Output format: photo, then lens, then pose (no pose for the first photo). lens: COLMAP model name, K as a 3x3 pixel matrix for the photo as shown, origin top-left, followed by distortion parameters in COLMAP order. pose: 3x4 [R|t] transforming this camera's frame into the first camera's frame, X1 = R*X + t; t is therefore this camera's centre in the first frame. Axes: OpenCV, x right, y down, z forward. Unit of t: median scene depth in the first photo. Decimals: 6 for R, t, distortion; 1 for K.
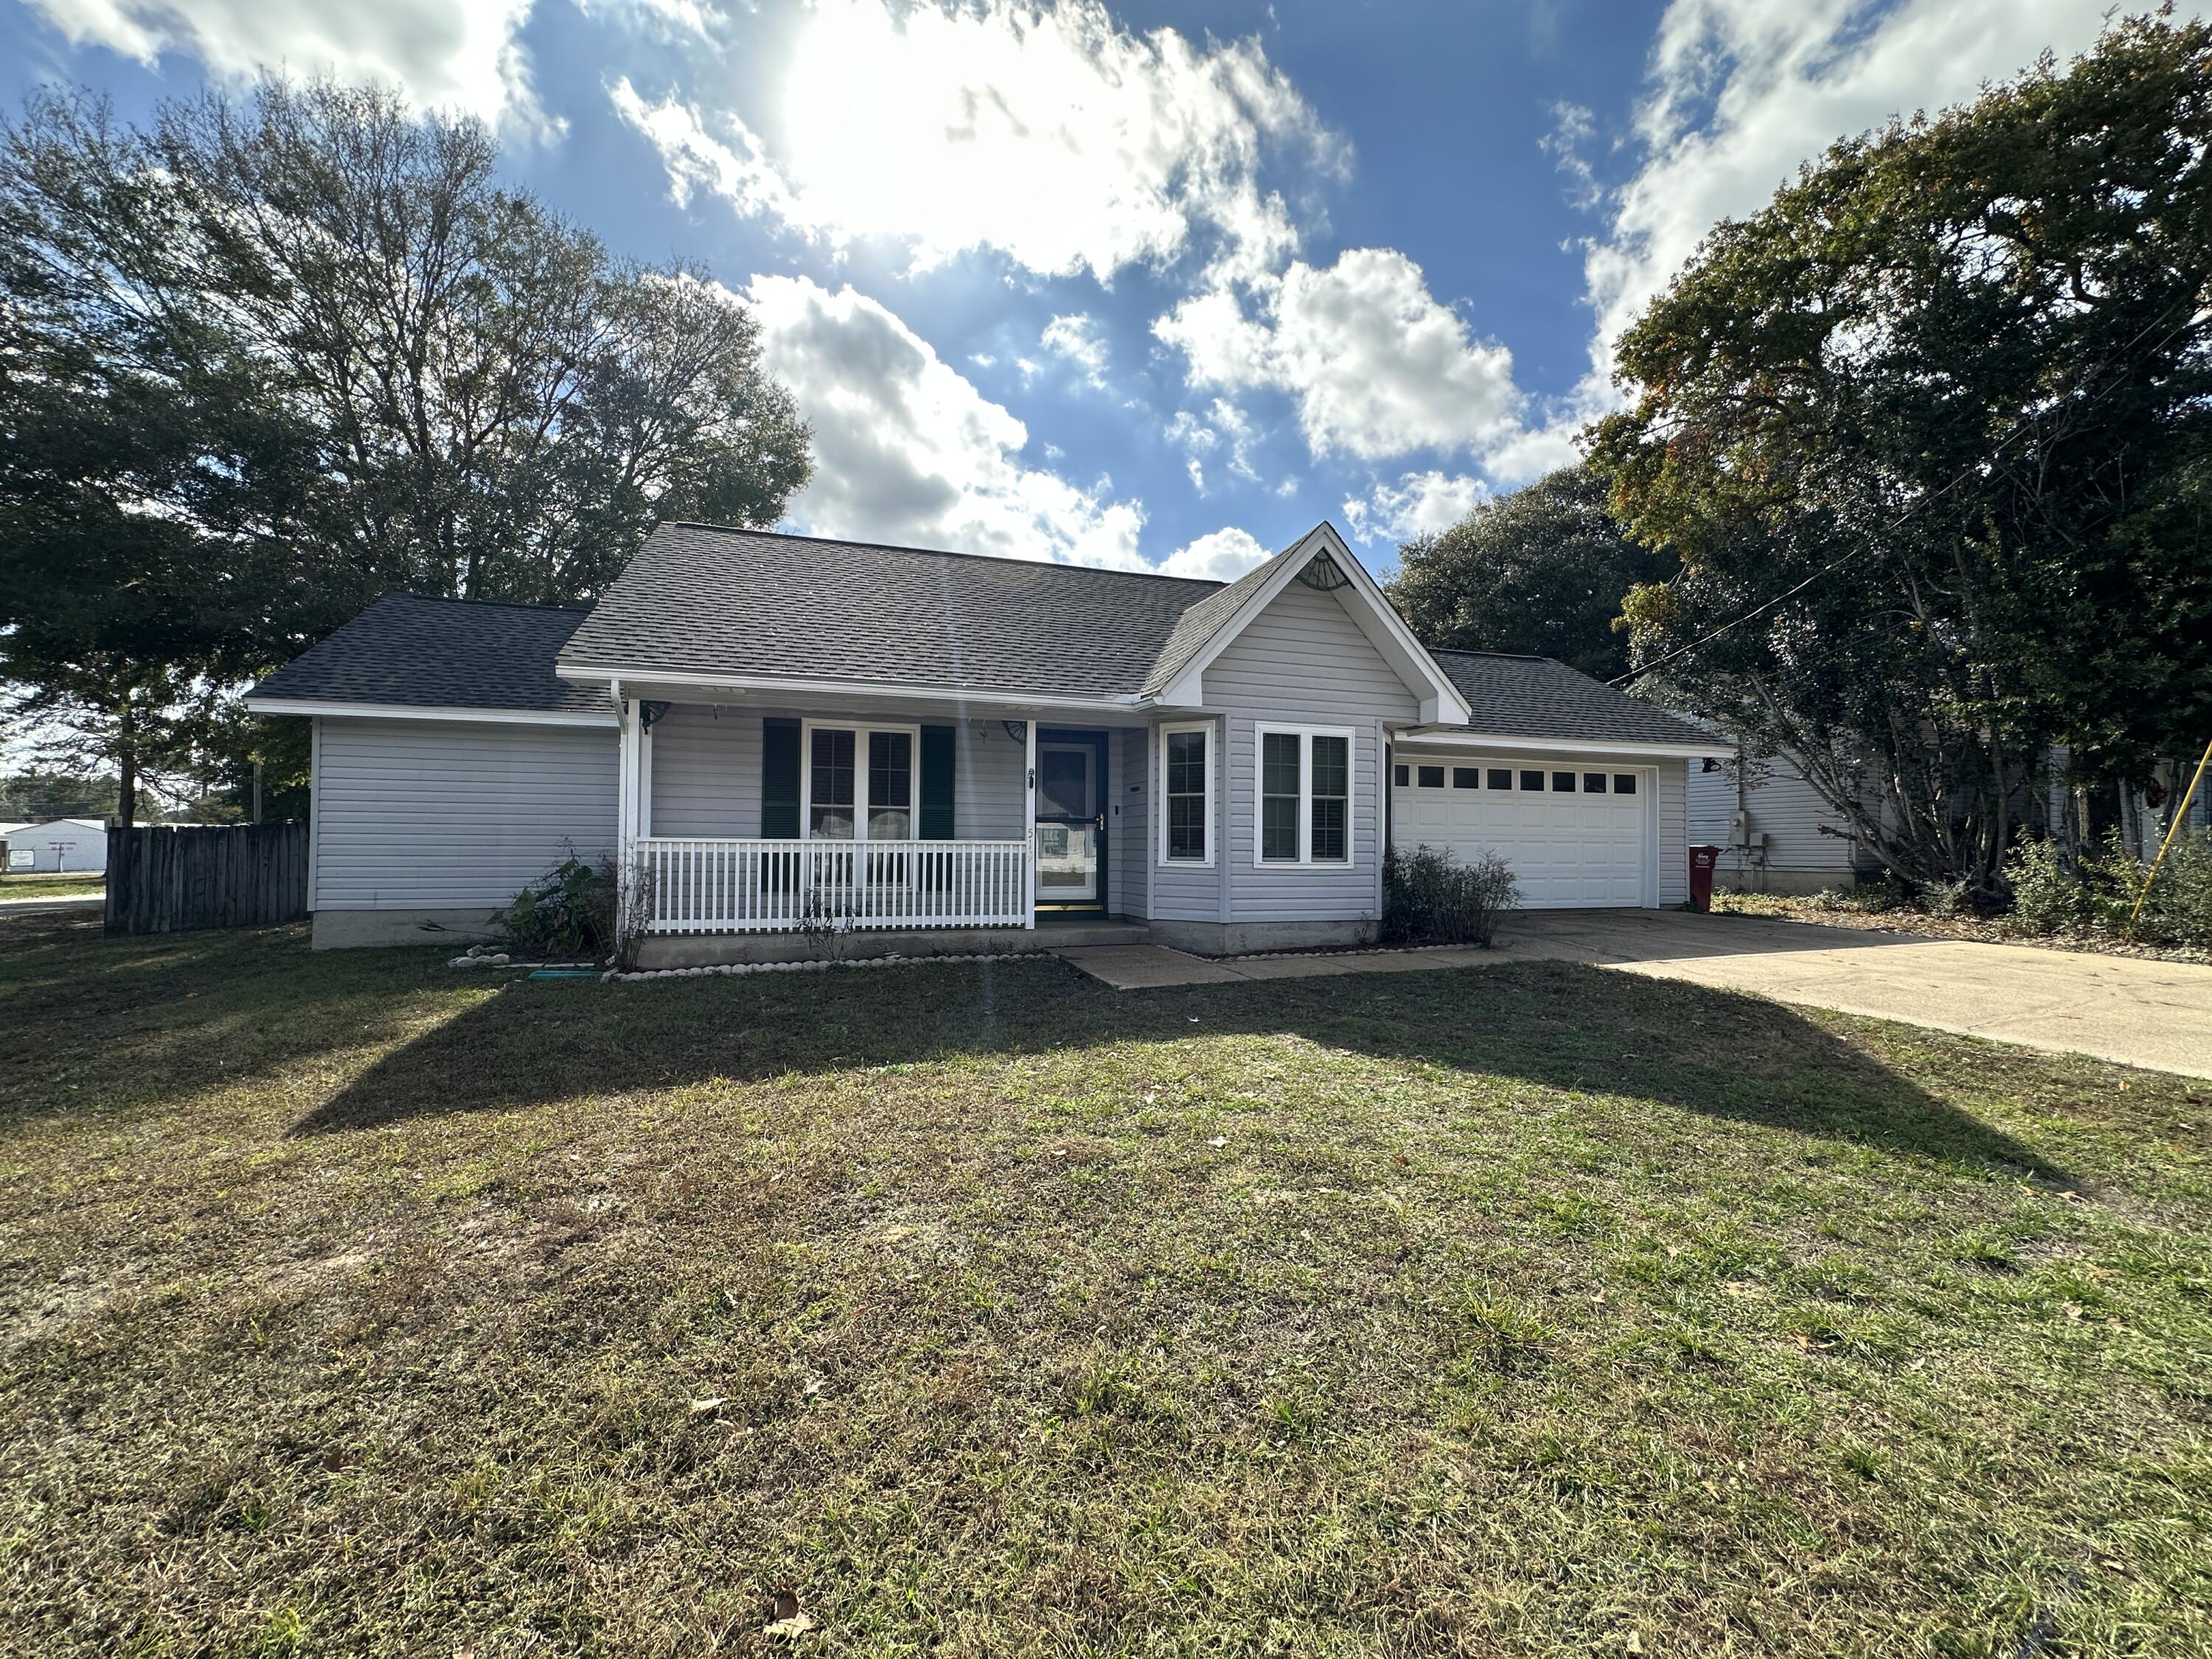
lens RADIAL K [[884.3, 0, 1106.5], [0, 884.3, 829.1], [0, 0, 1]] dist [-0.004373, 0.000888]
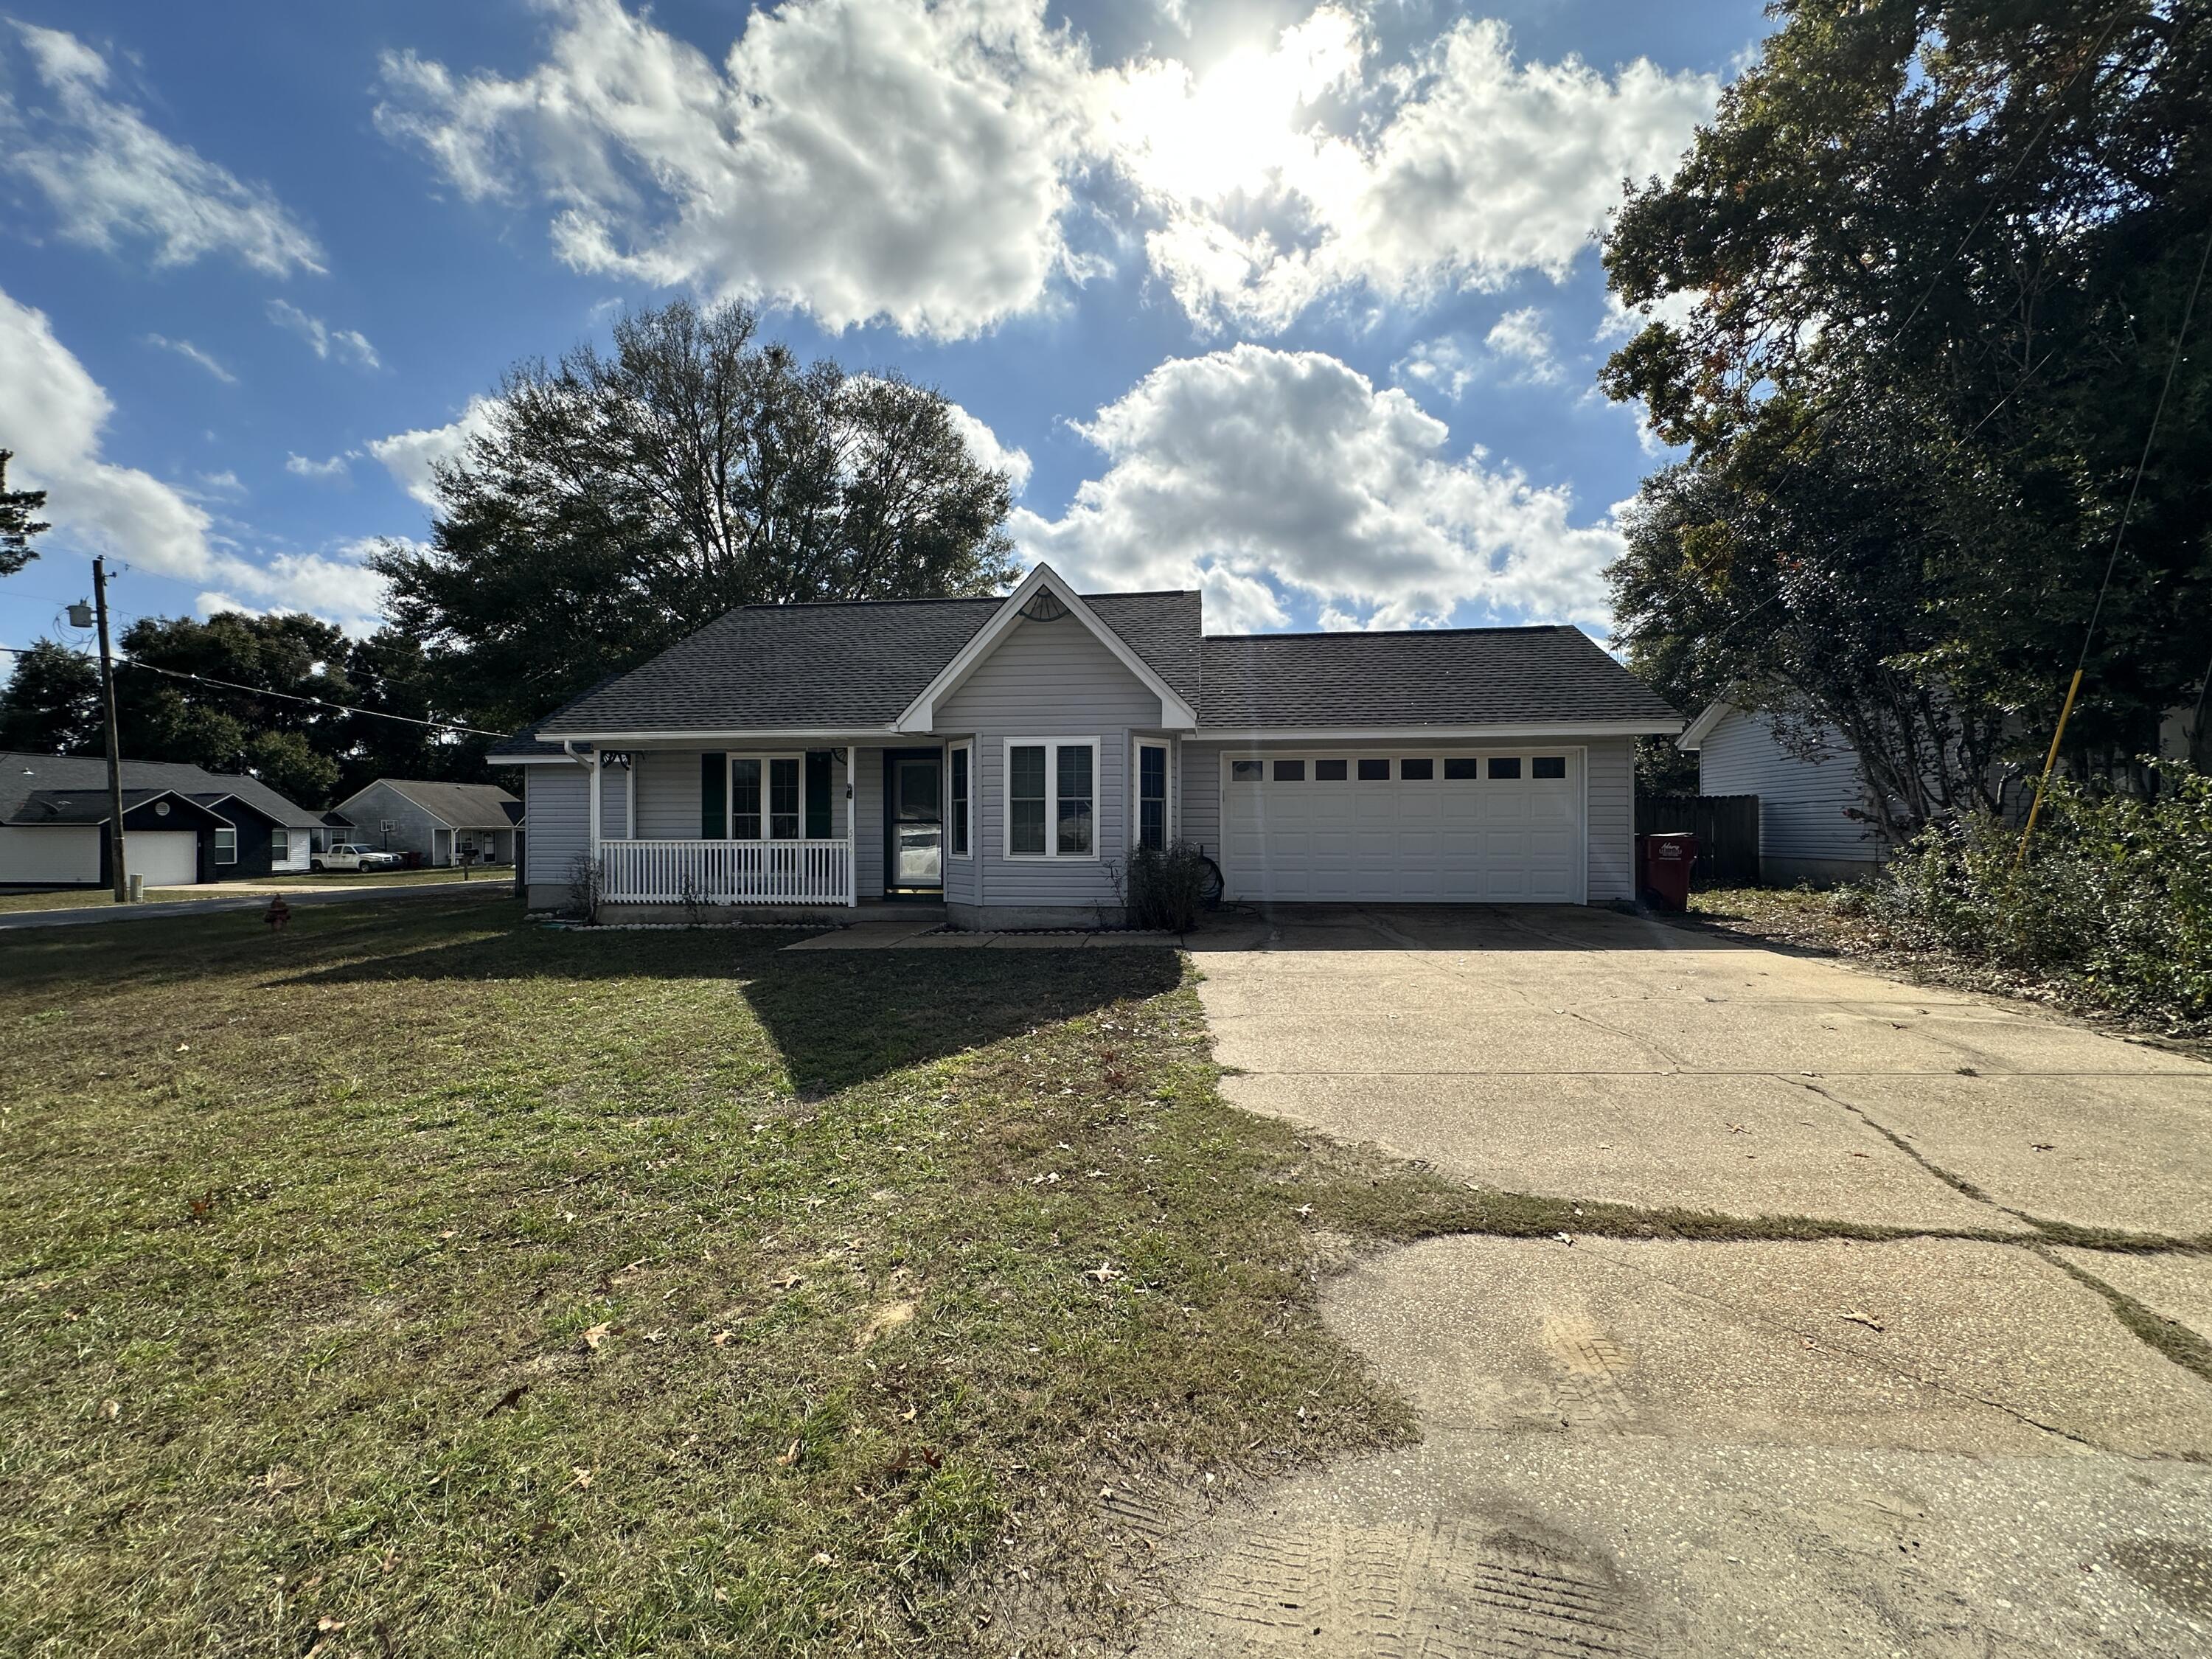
lens RADIAL K [[884.3, 0, 1101.9], [0, 884.3, 837.2], [0, 0, 1]] dist [-0.004373, 0.000888]
pose [[0.910028, -0.008456, -0.414461, 0.776288], [0.018065, 0.999651, 0.019271, -0.008065], [0.414153, -0.025024, 0.909863, -0.033107]]
